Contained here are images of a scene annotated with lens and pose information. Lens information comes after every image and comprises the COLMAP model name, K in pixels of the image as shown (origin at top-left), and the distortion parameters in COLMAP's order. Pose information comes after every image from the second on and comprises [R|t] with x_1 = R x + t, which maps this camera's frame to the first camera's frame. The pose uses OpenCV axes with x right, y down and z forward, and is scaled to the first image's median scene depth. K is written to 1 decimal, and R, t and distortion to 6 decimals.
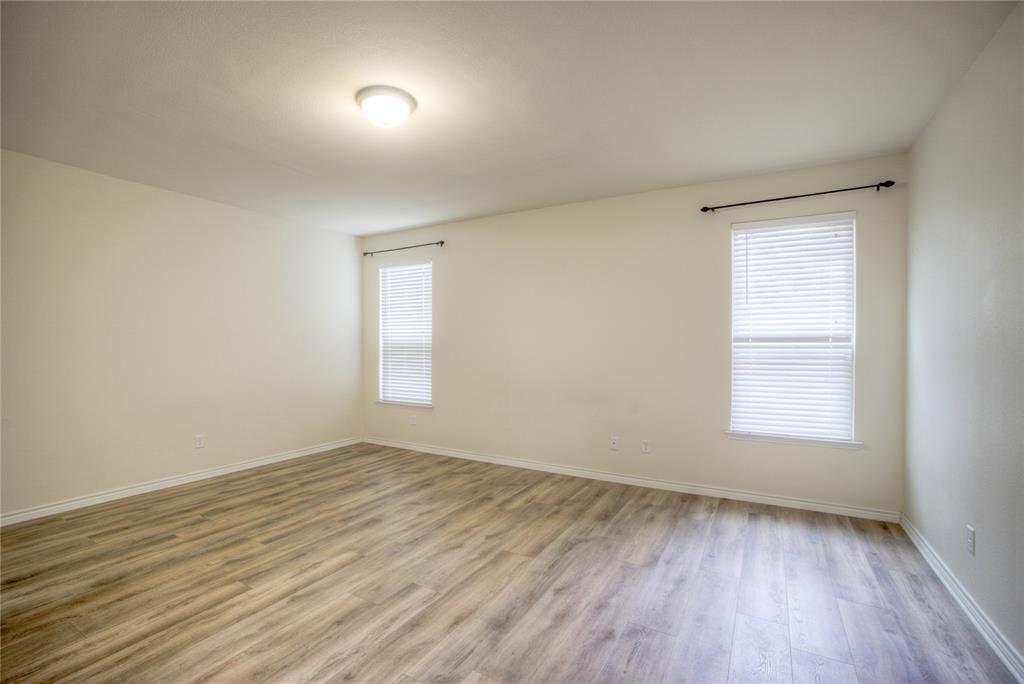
lens RADIAL K [[464.5, 0, 506.0], [0, 464.5, 343.5], [0, 0, 1]] dist [-0.058564, 0.024324]
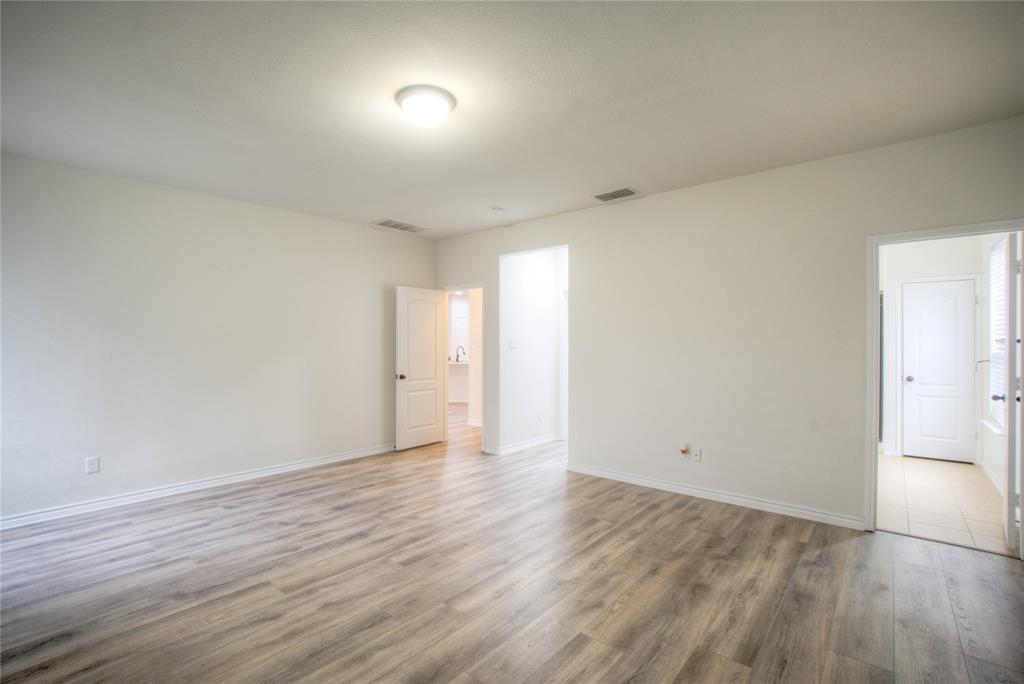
lens RADIAL K [[464.5, 0, 506.0], [0, 464.5, 343.5], [0, 0, 1]] dist [-0.058564, 0.024324]
pose [[-0.981176, -0.004810, 0.193054, -0.623749], [-0.004563, 0.999988, 0.001725, -0.007003], [-0.193060, 0.000811, -0.981187, 1.943406]]
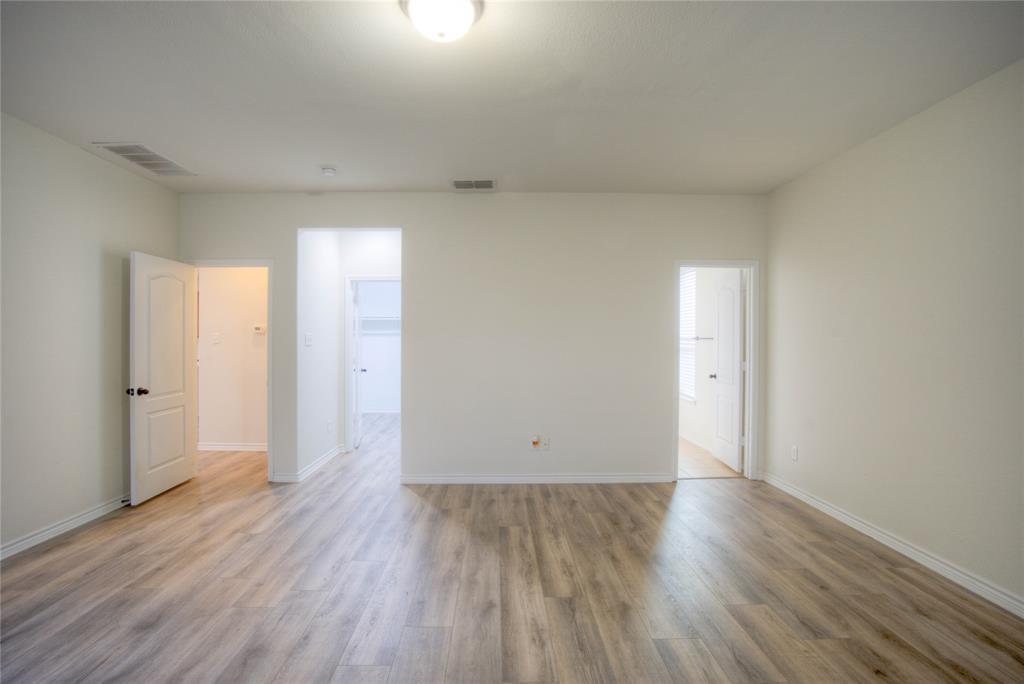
lens RADIAL K [[464.5, 0, 506.0], [0, 464.5, 343.5], [0, 0, 1]] dist [-0.058564, 0.024324]
pose [[-0.859304, -0.001291, -0.511464, 0.011426], [-0.005764, 0.999958, 0.007161, -0.007709], [0.511433, 0.009102, -0.859275, 1.667105]]
